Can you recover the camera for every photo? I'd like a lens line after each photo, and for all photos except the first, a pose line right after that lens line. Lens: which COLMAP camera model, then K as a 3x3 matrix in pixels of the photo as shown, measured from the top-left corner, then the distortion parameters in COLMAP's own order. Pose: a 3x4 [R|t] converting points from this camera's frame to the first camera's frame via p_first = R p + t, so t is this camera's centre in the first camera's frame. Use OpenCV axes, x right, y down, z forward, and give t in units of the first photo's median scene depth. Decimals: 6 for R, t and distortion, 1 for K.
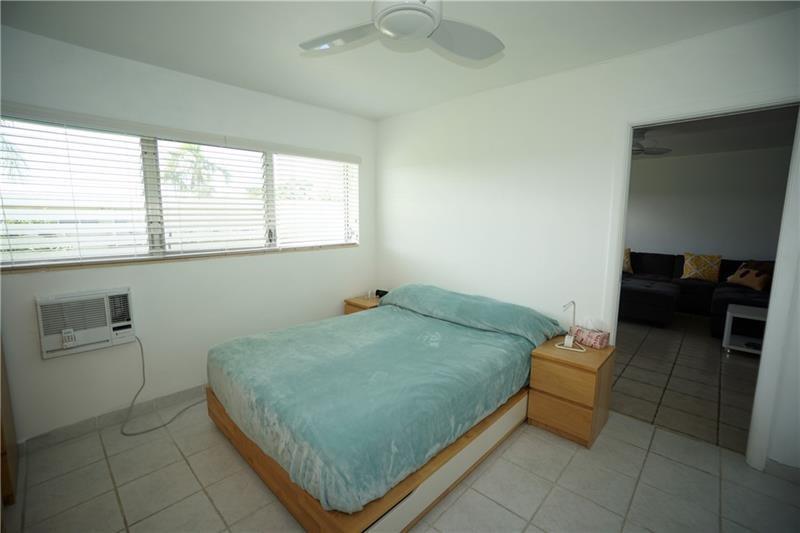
lens RADIAL K [[350.1, 0, 398.6], [0, 350.1, 263.6], [0, 0, 1]] dist [-0.052952, 0.019402]
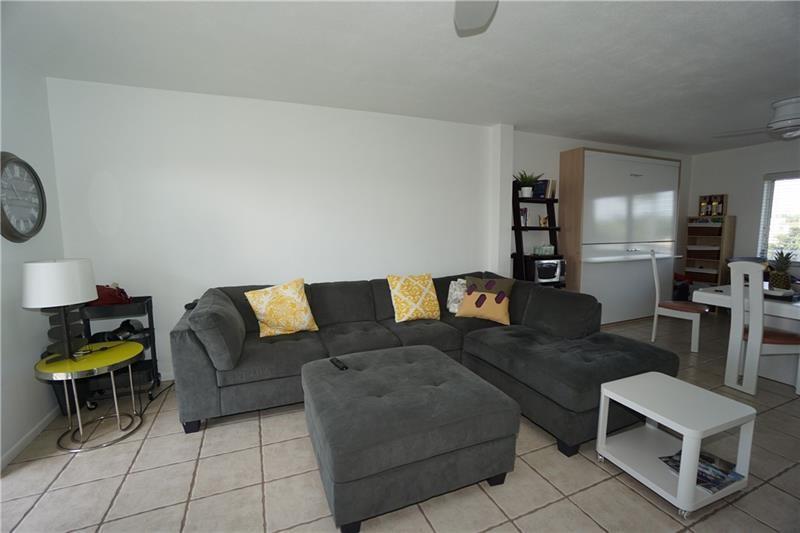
lens RADIAL K [[350.1, 0, 398.6], [0, 350.1, 263.6], [0, 0, 1]] dist [-0.052952, 0.019402]
pose [[0.412476, -0.108114, 0.904530, 0.327659], [0.128790, 0.989880, 0.059586, -0.089186], [-0.901819, 0.091917, 0.422225, 0.766930]]
